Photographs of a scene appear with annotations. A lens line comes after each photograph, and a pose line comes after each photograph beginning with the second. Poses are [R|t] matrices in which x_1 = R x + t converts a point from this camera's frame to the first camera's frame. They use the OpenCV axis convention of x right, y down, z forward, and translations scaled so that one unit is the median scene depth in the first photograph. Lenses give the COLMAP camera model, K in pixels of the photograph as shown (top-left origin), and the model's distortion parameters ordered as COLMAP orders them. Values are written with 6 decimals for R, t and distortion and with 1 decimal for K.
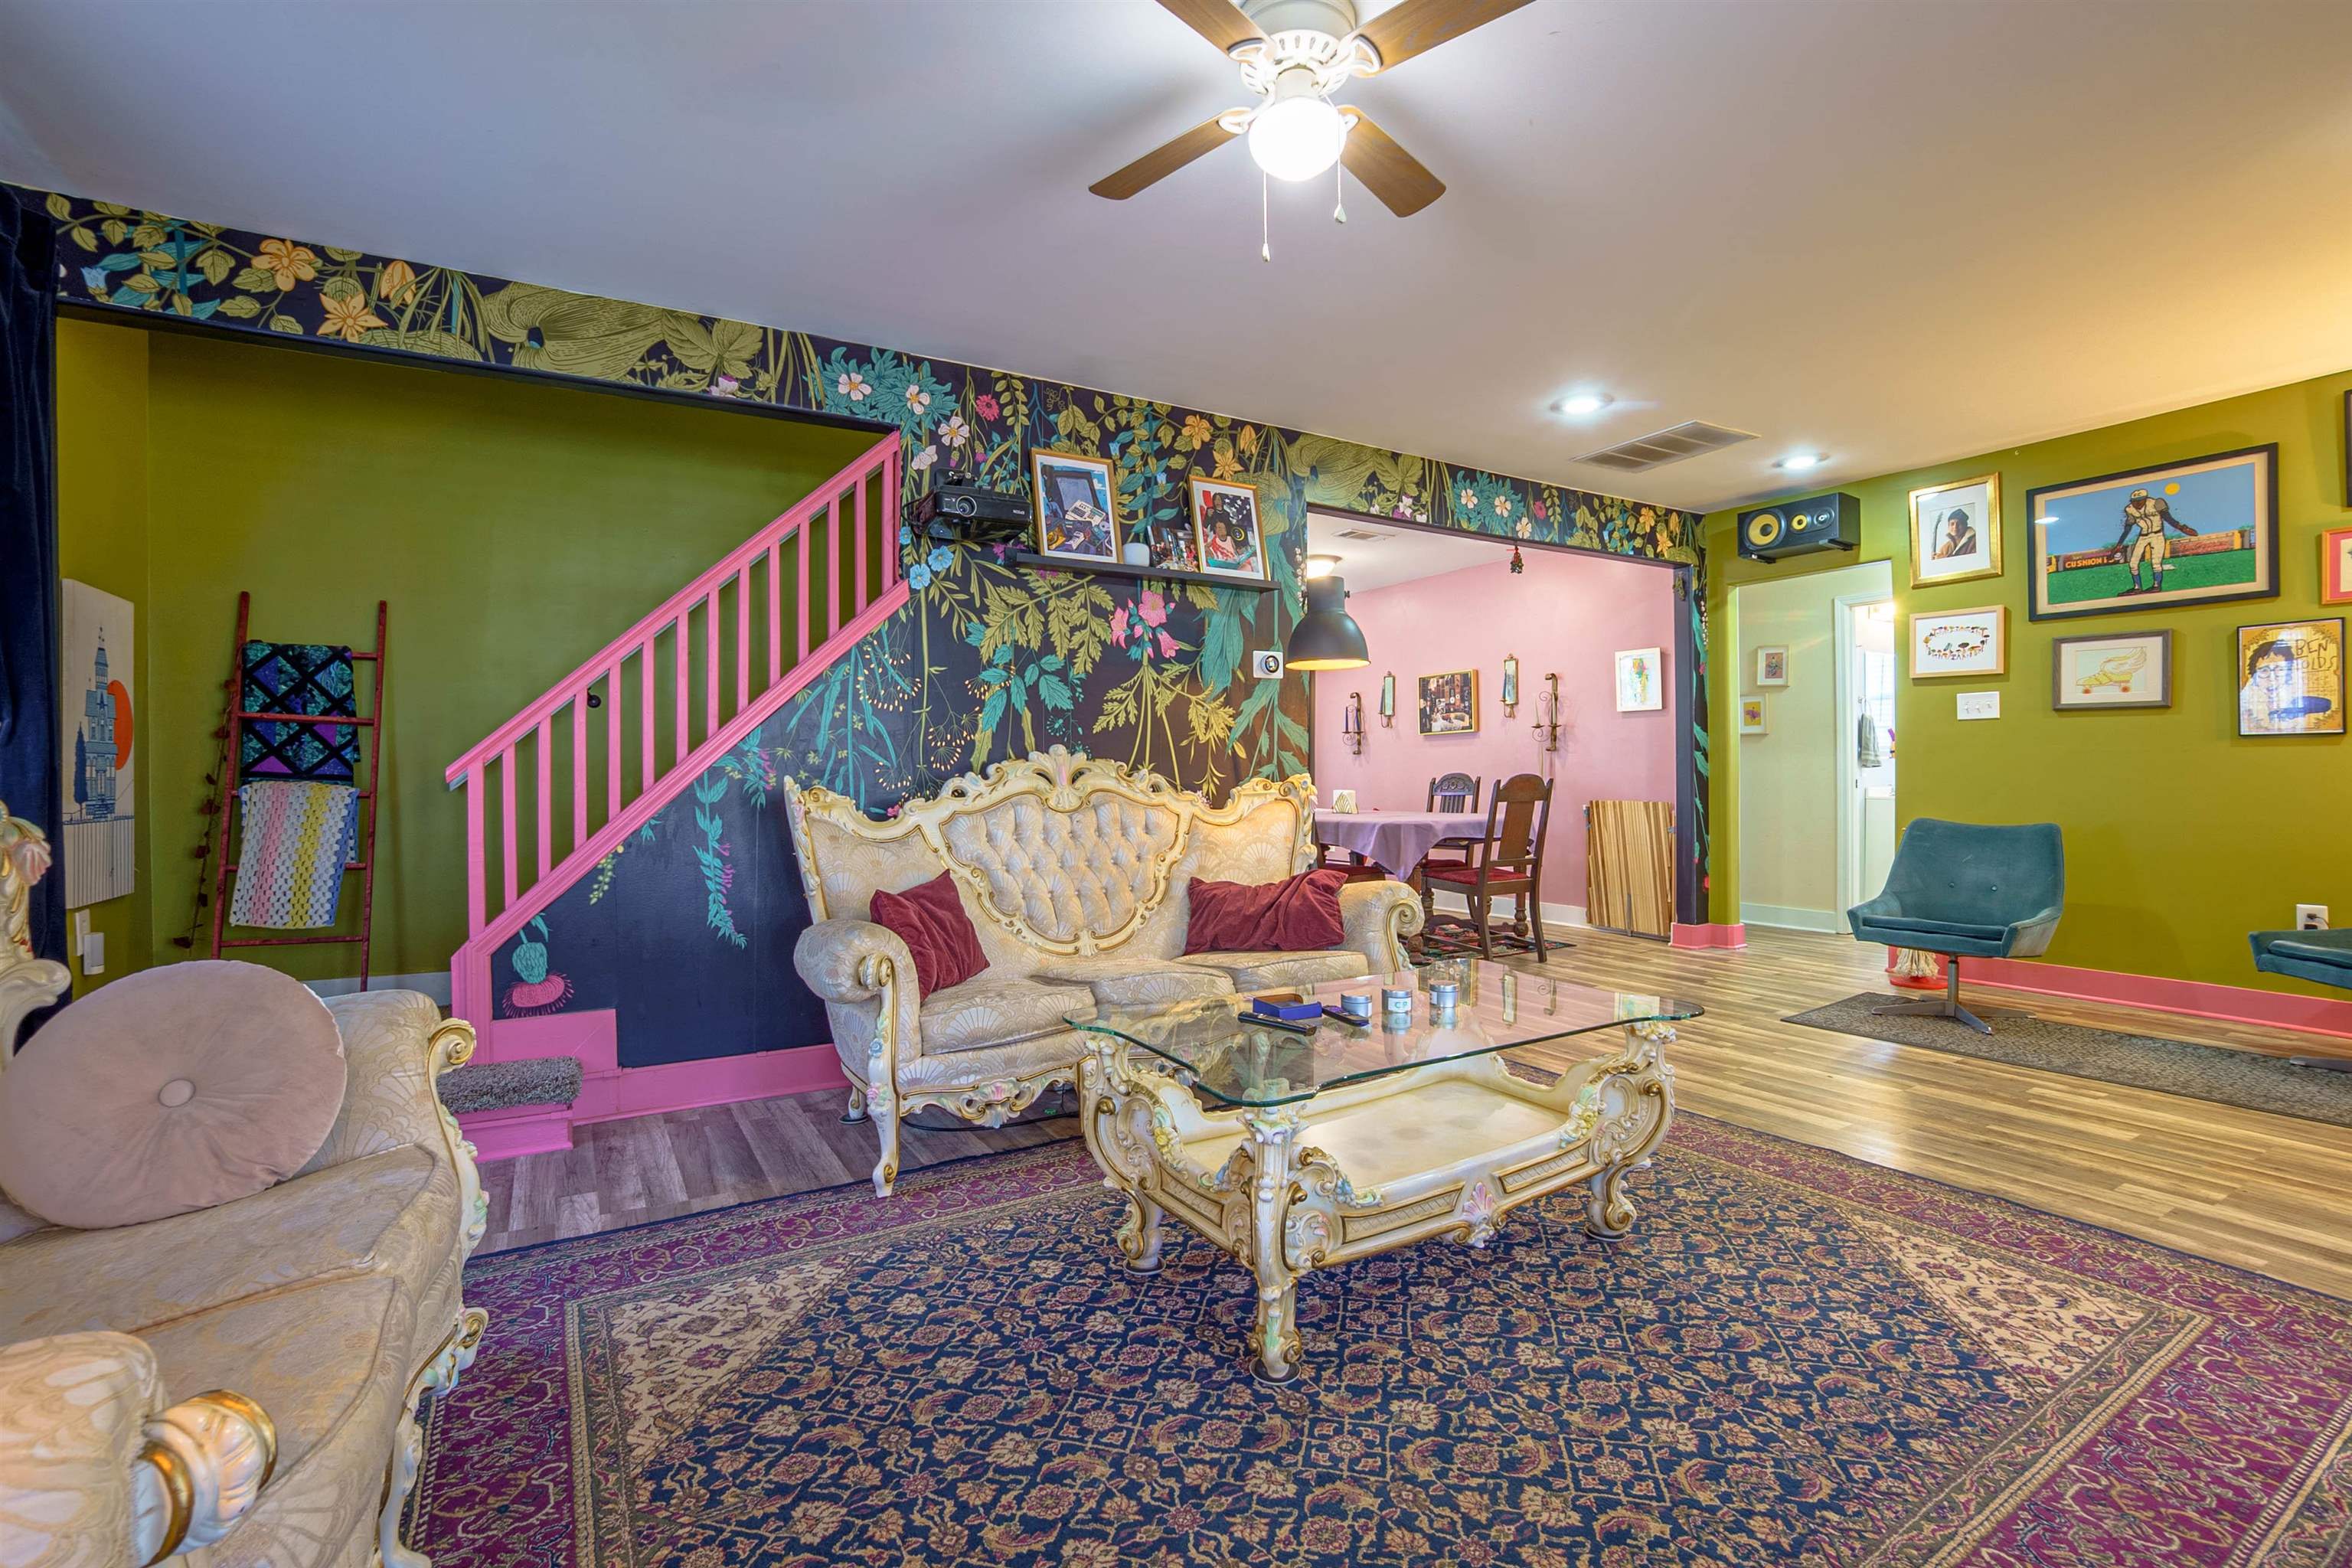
lens RADIAL K [[1016.0, 0, 1165.0], [0, 1016.0, 769.2], [0, 0, 1]] dist [-0.059025, 0.016171]
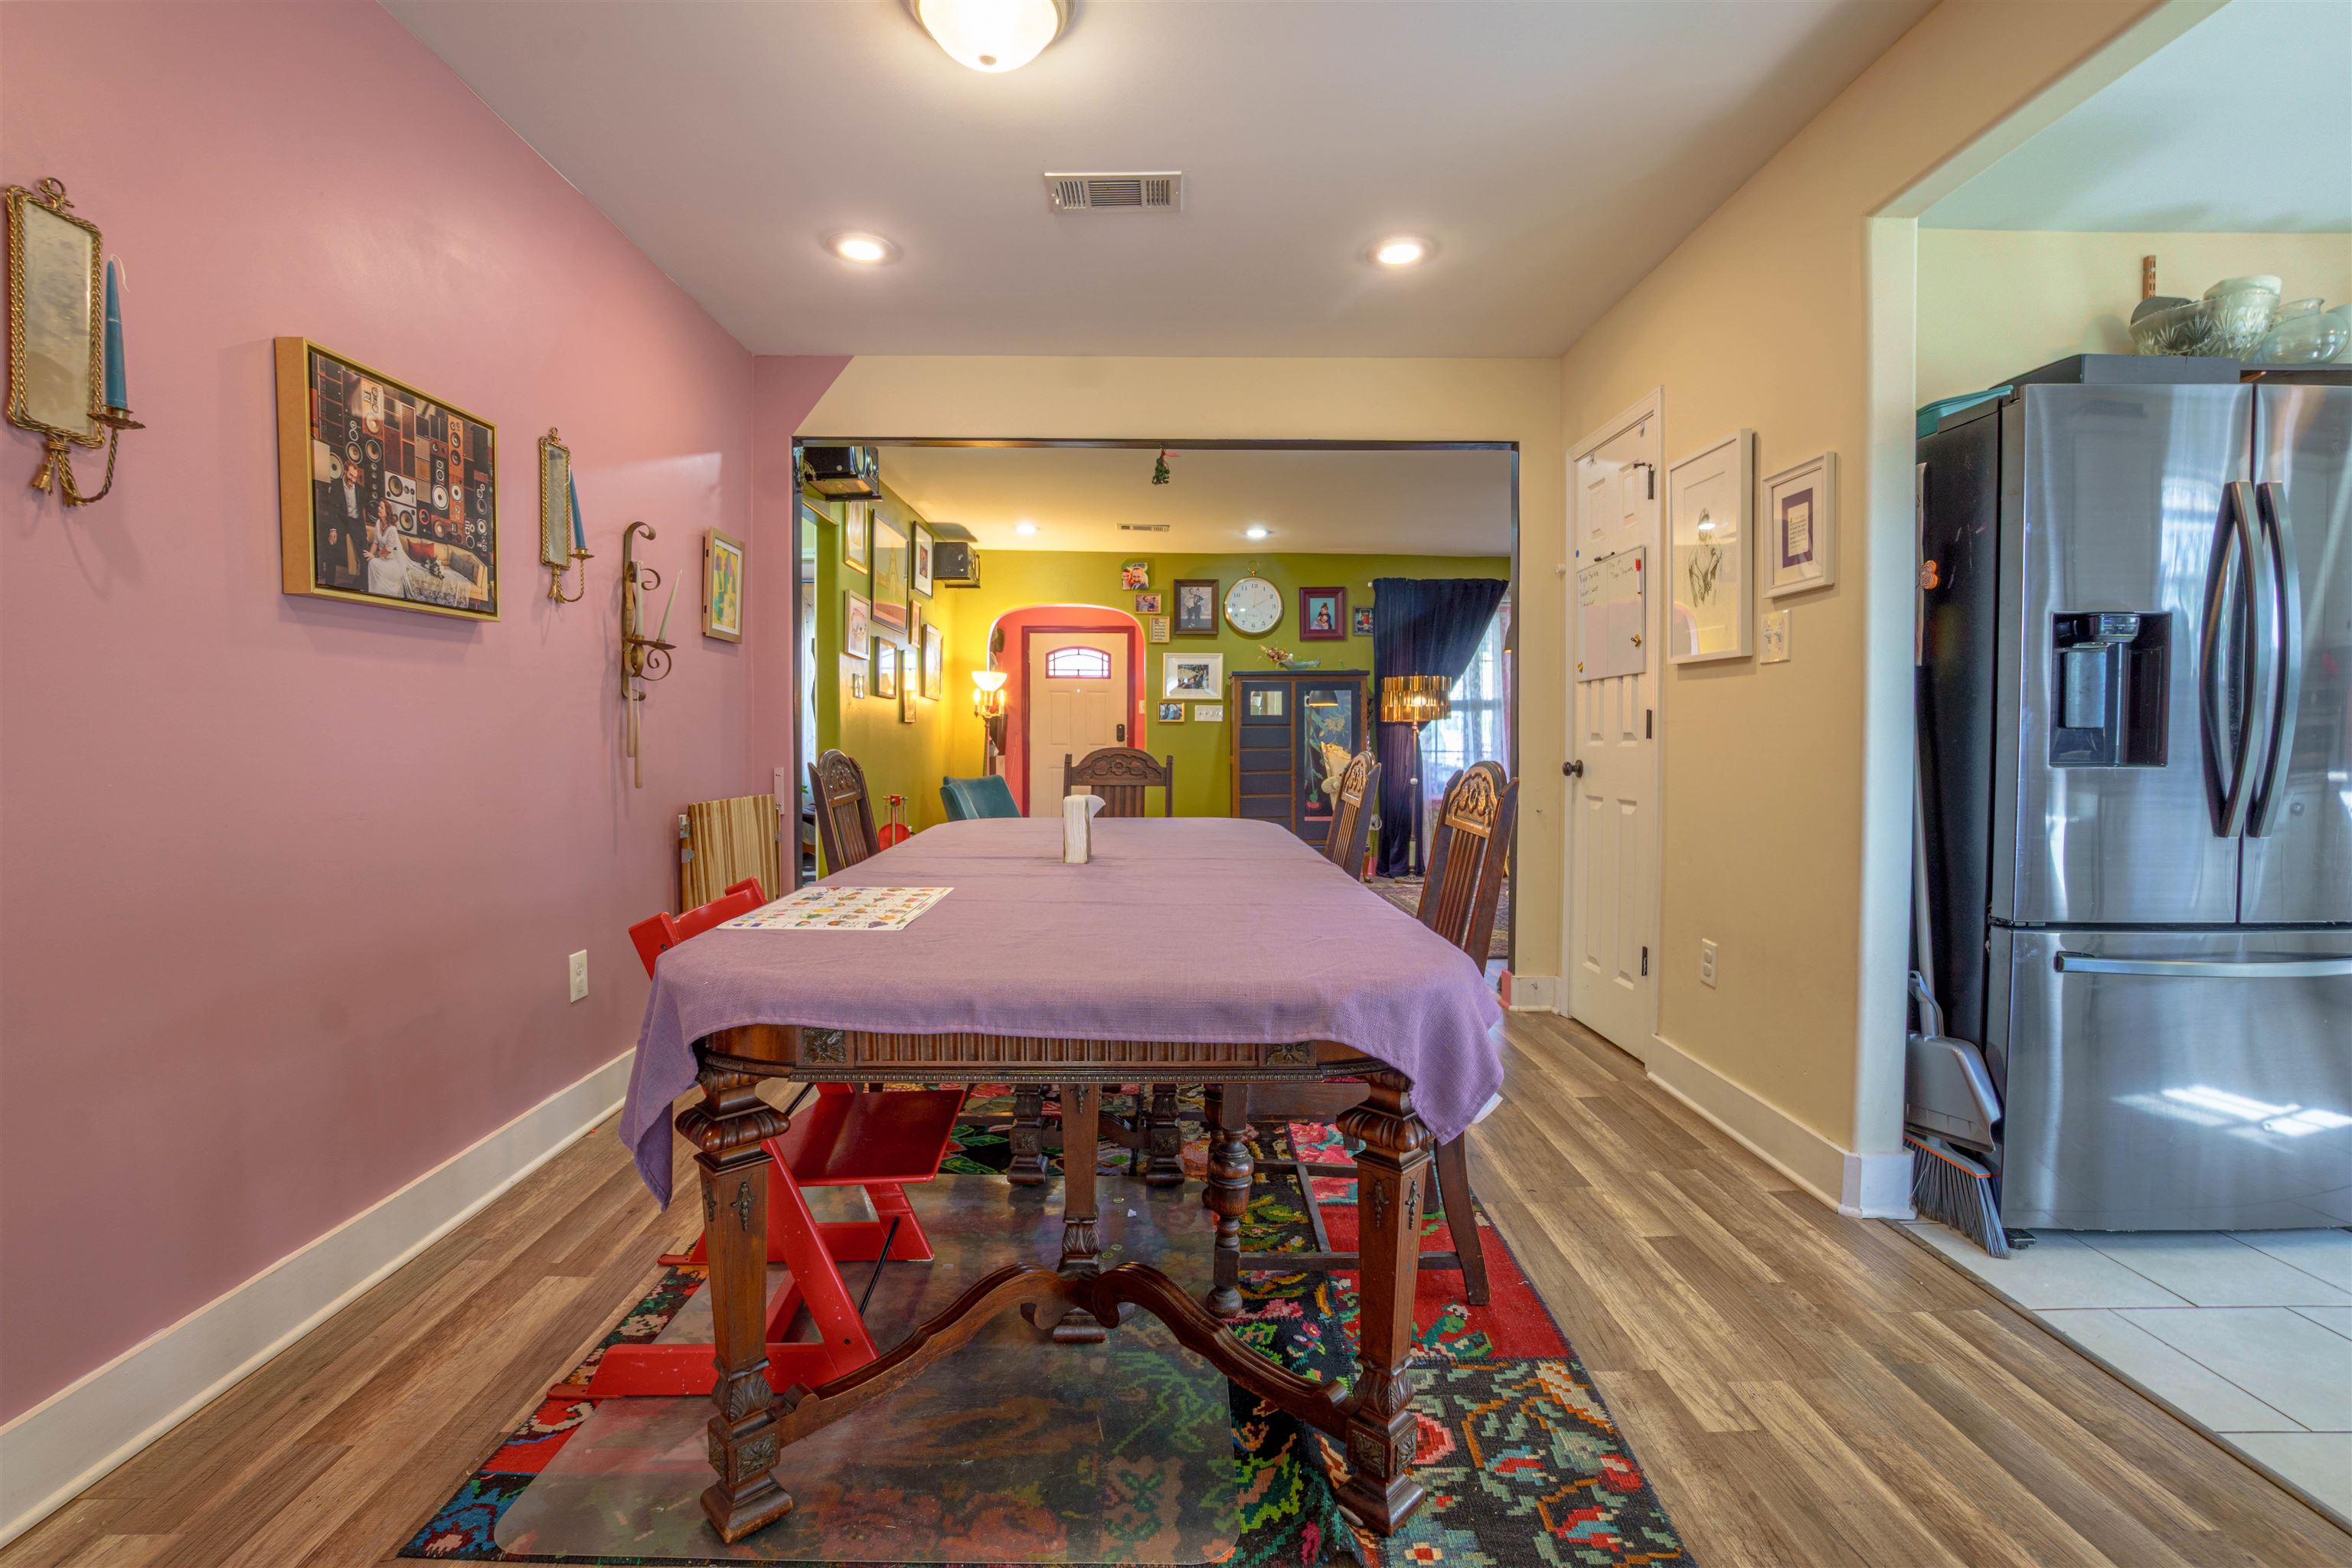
lens RADIAL K [[1016.0, 0, 1165.0], [0, 1016.0, 769.2], [0, 0, 1]] dist [-0.059025, 0.016171]
pose [[-0.863035, -0.016772, 0.504866, -0.031510], [-0.005248, 0.999692, 0.024239, 0.000009], [-0.505117, 0.018270, -0.862858, 1.120078]]
